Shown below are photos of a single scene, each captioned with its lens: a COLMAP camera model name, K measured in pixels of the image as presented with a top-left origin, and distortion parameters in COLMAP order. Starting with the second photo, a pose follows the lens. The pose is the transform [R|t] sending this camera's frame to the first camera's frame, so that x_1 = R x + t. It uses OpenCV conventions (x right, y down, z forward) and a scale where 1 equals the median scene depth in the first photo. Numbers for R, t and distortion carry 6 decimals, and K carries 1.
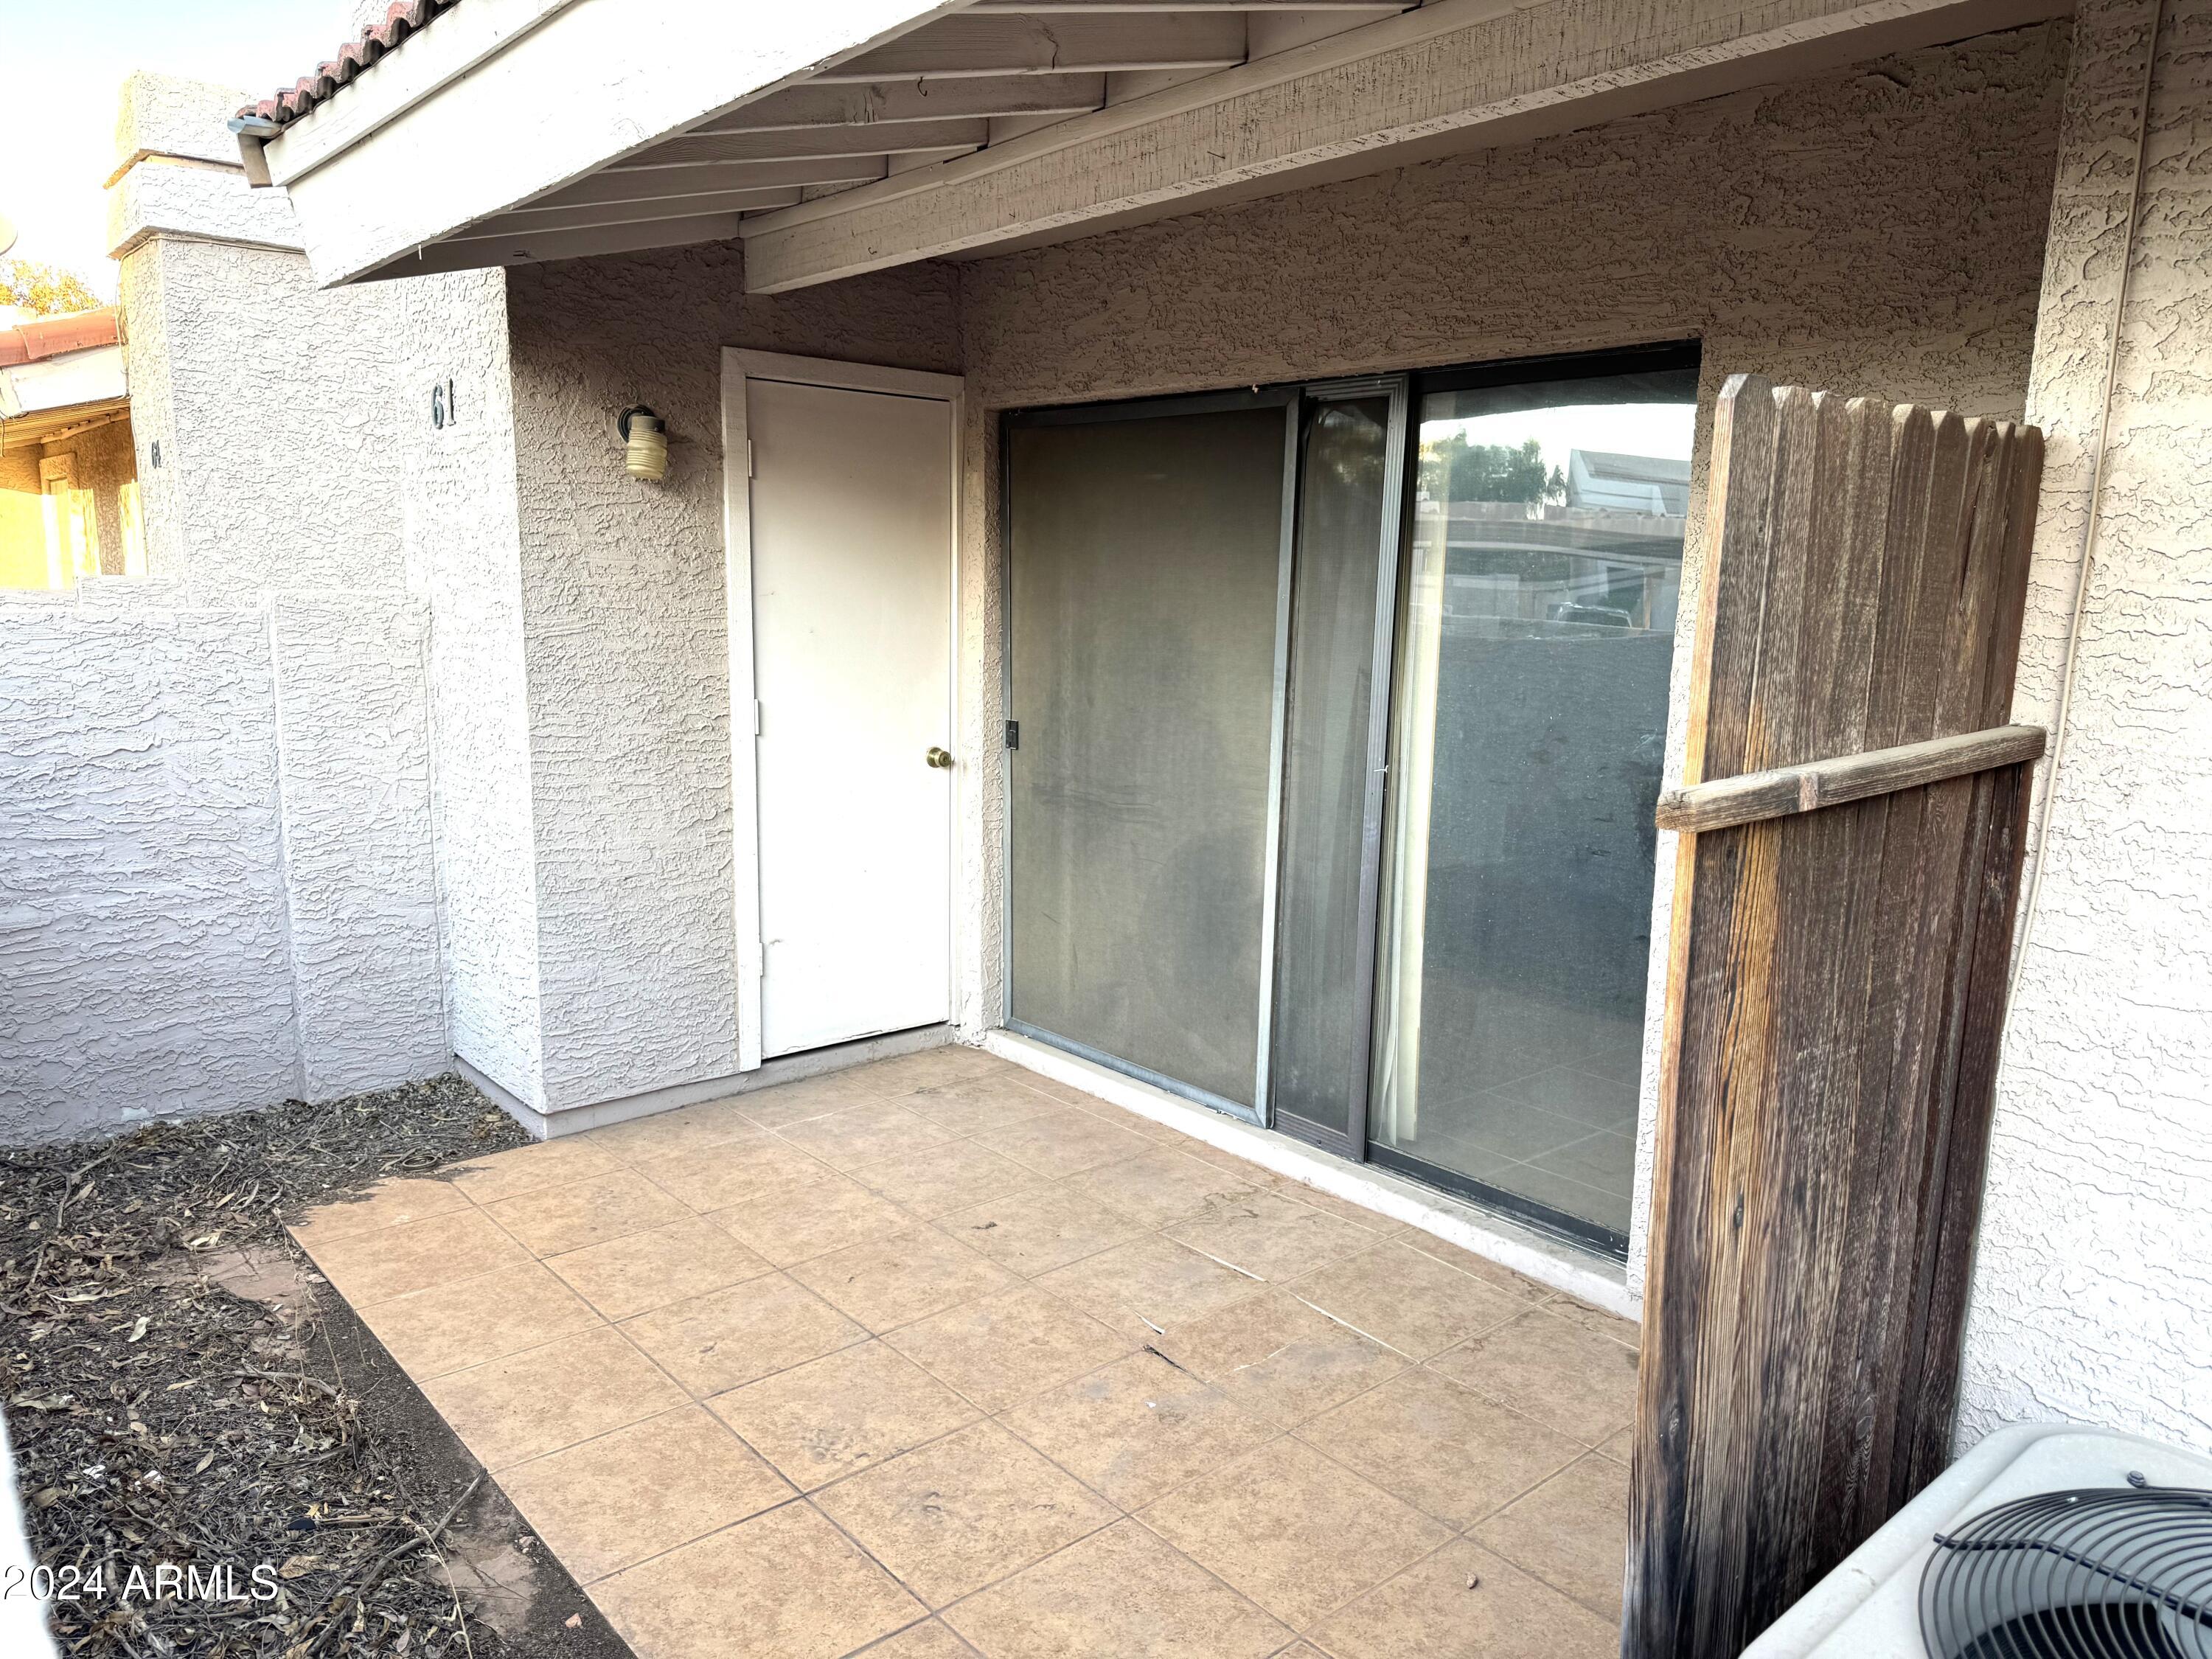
lens RADIAL K [[1533.2, 0, 1105.0], [0, 1533.2, 838.9], [0, 0, 1]] dist [0.095665, -0.101057]
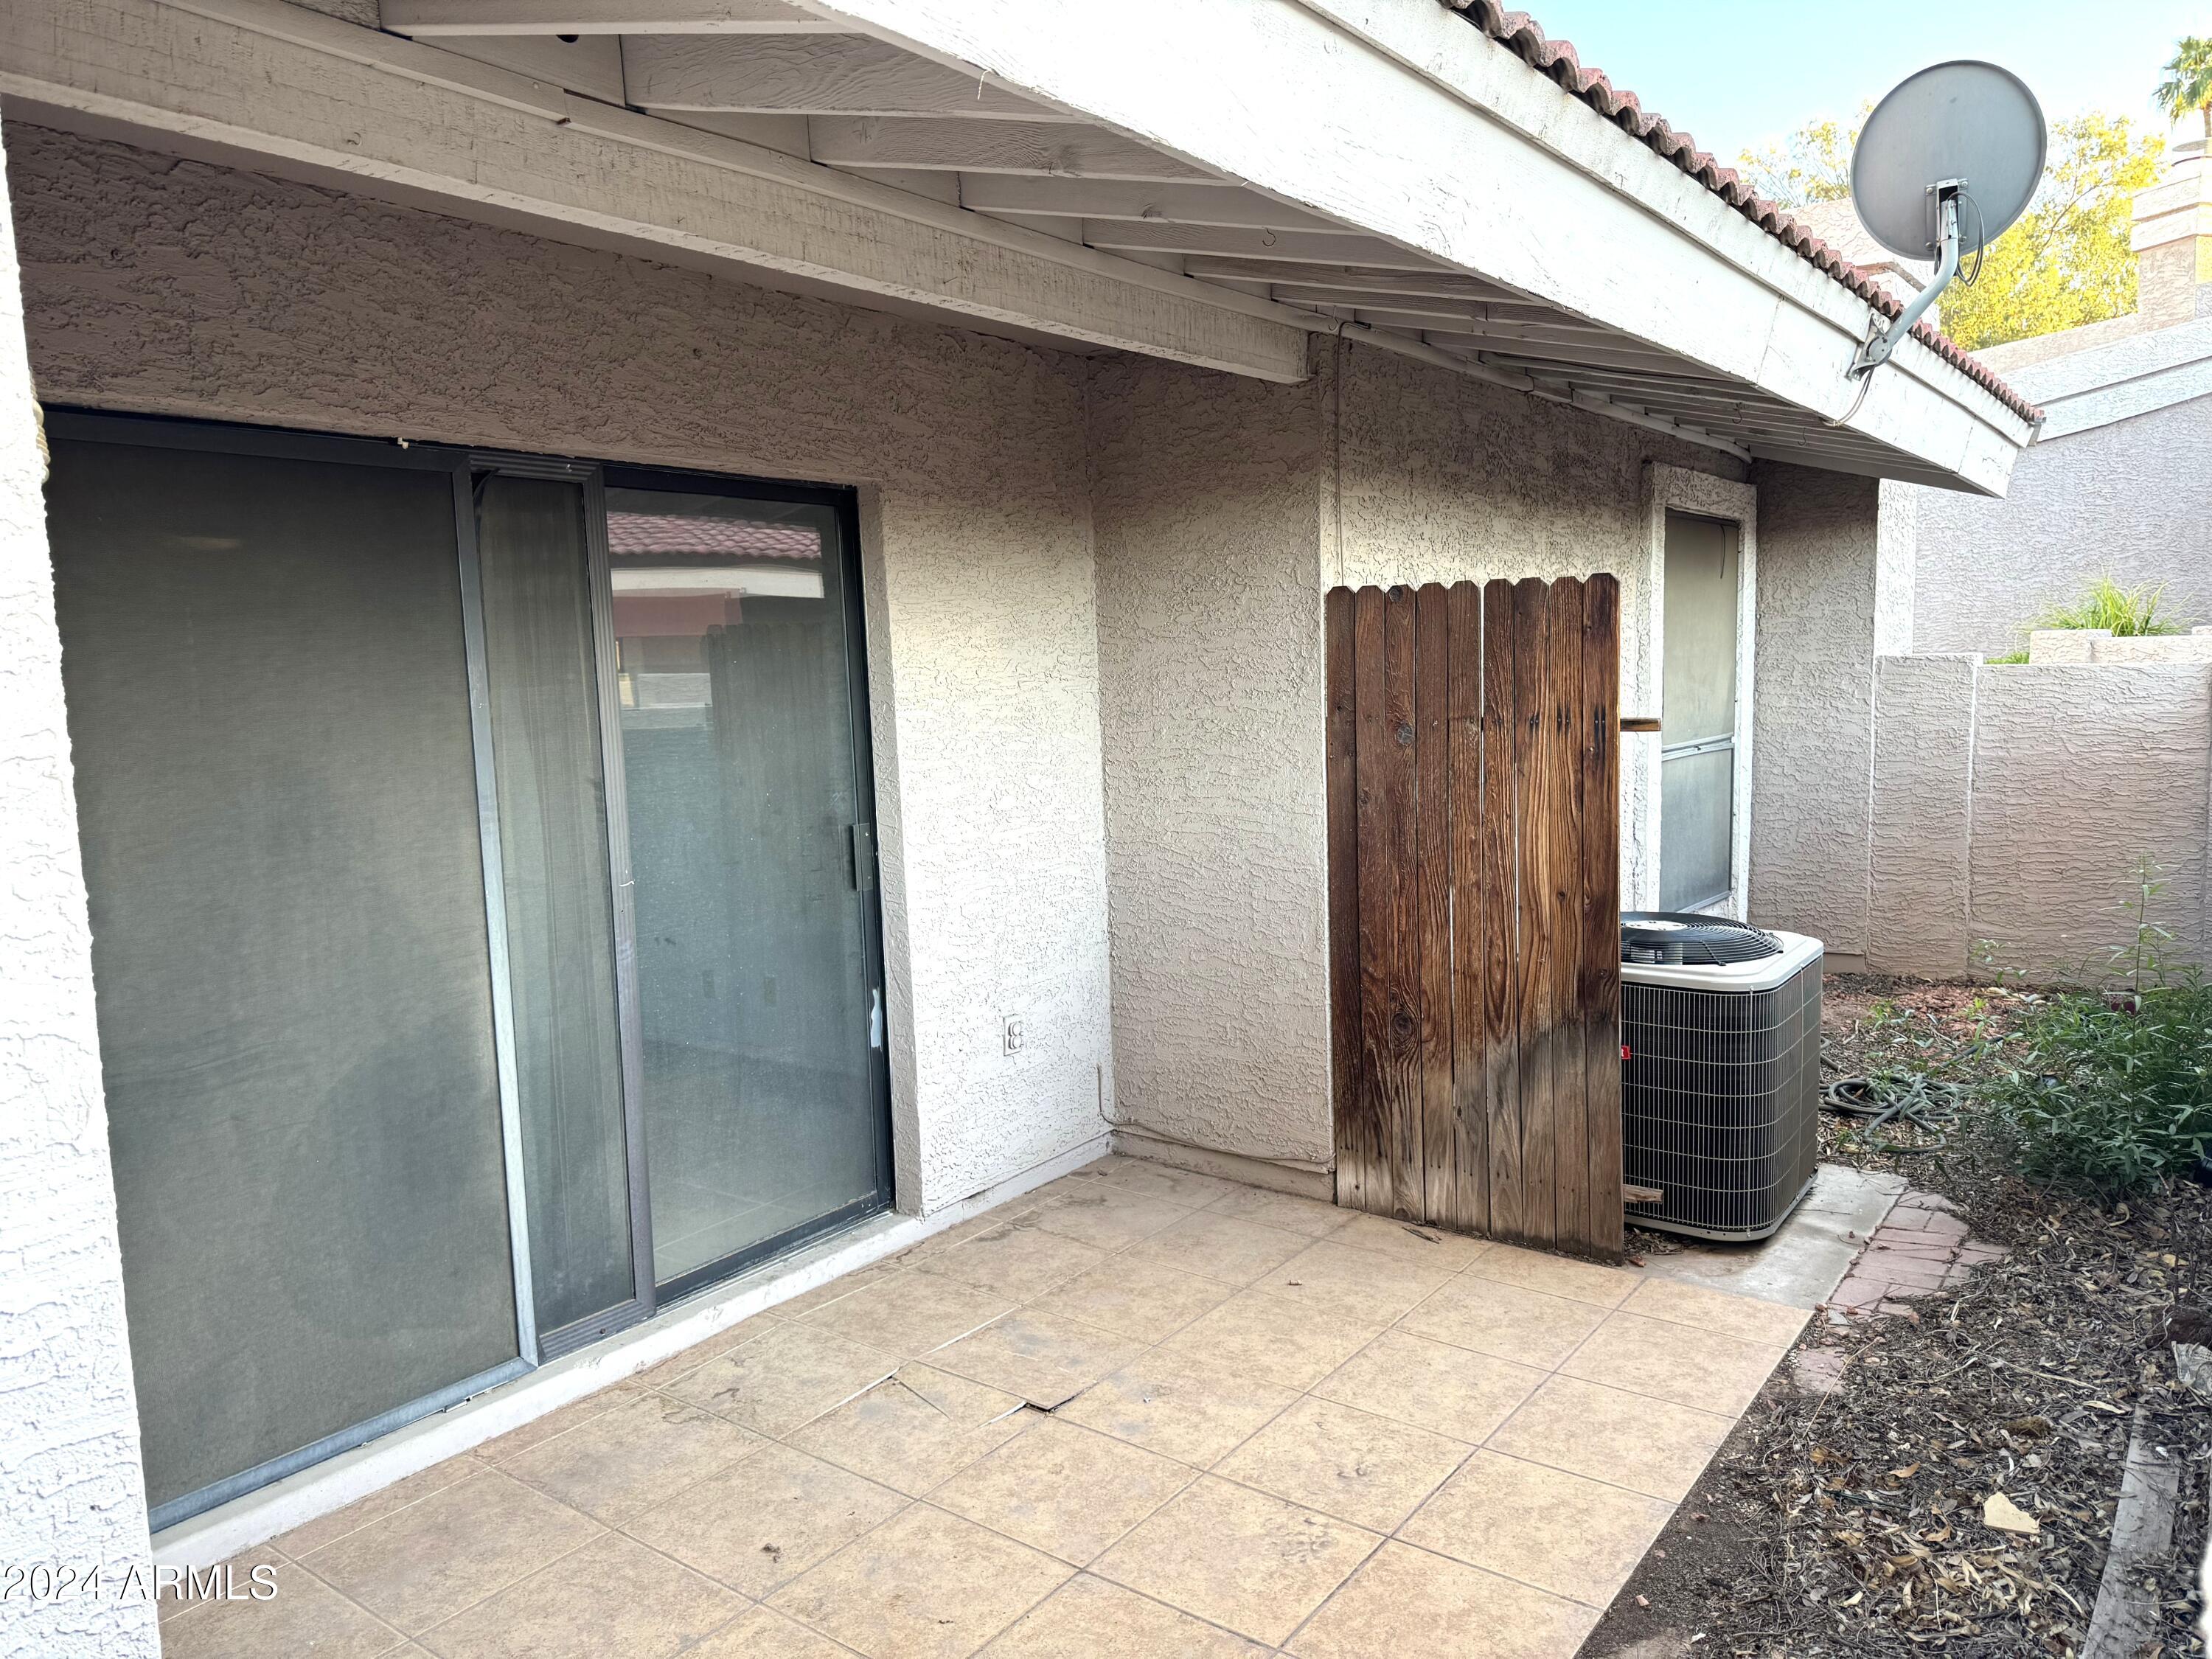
lens RADIAL K [[1544.2, 0, 1106.0], [0, 1544.2, 829.5], [0, 0, 1]] dist [0.092988, -0.115976]
pose [[-0.204553, -0.125291, 0.970804, -0.851540], [0.192770, 0.967196, 0.165443, -0.190816], [-0.959686, 0.220984, -0.173691, 0.958529]]
